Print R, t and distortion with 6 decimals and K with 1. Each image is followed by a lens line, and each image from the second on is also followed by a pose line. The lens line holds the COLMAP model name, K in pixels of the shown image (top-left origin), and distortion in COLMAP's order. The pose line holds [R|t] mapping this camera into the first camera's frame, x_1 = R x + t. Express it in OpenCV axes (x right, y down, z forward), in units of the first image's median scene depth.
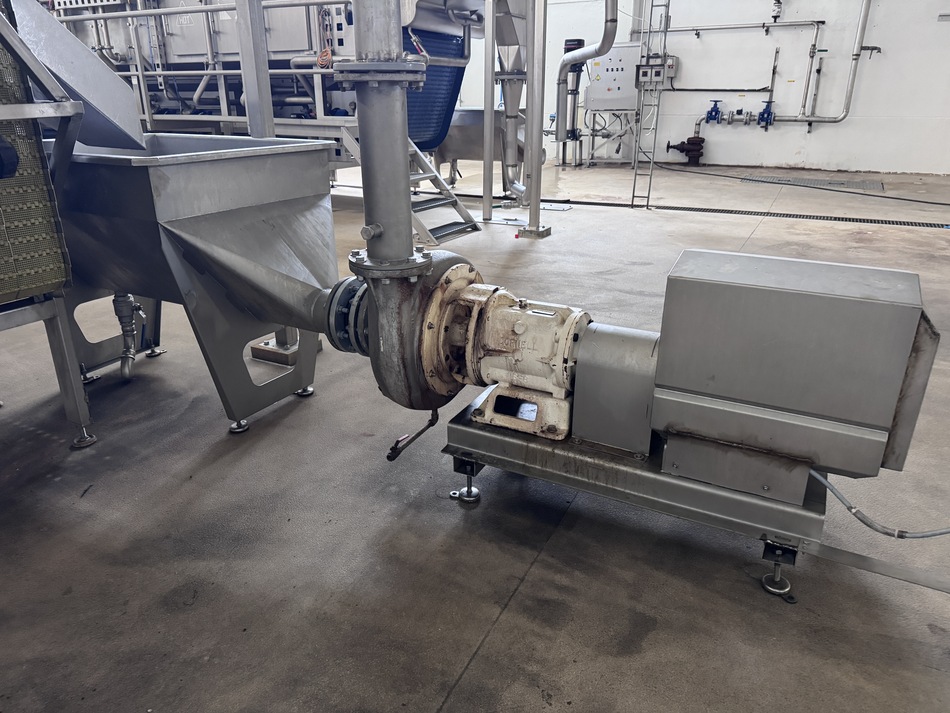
lens RADIAL K [[673.5, 0, 475.0], [0, 673.5, 356.5], [0, 0, 1]] dist [0.031733, -0.028719]
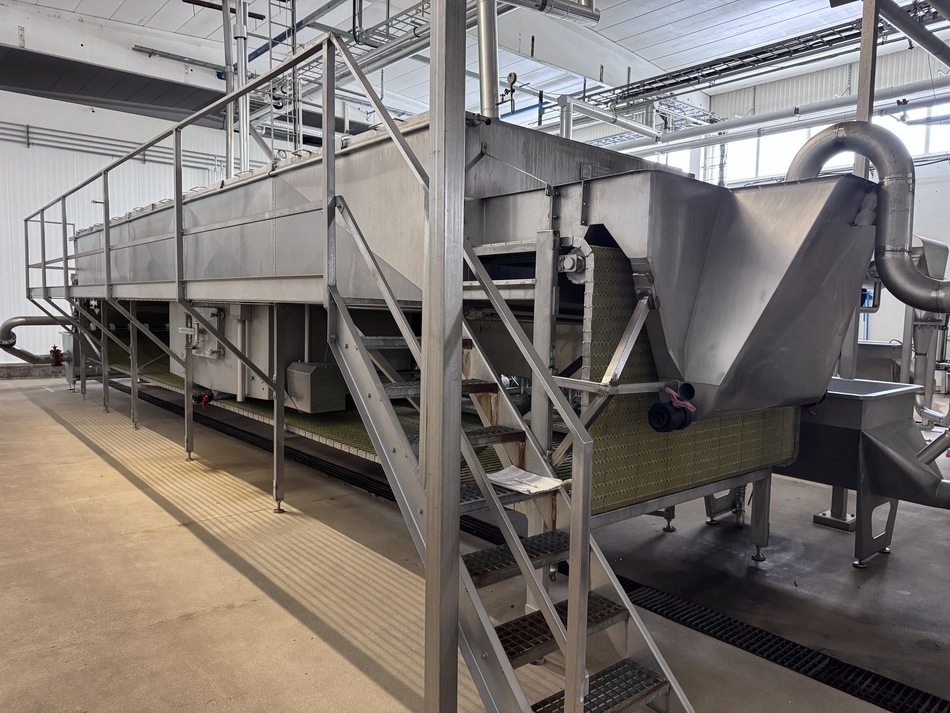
lens RADIAL K [[673.5, 0, 475.0], [0, 673.5, 356.5], [0, 0, 1]] dist [0.031733, -0.028719]
pose [[0.930798, 0.048747, -0.362270, -0.626453], [-0.152278, 0.952685, -0.263064, 0.193698], [0.332306, 0.300025, 0.894180, -0.791298]]
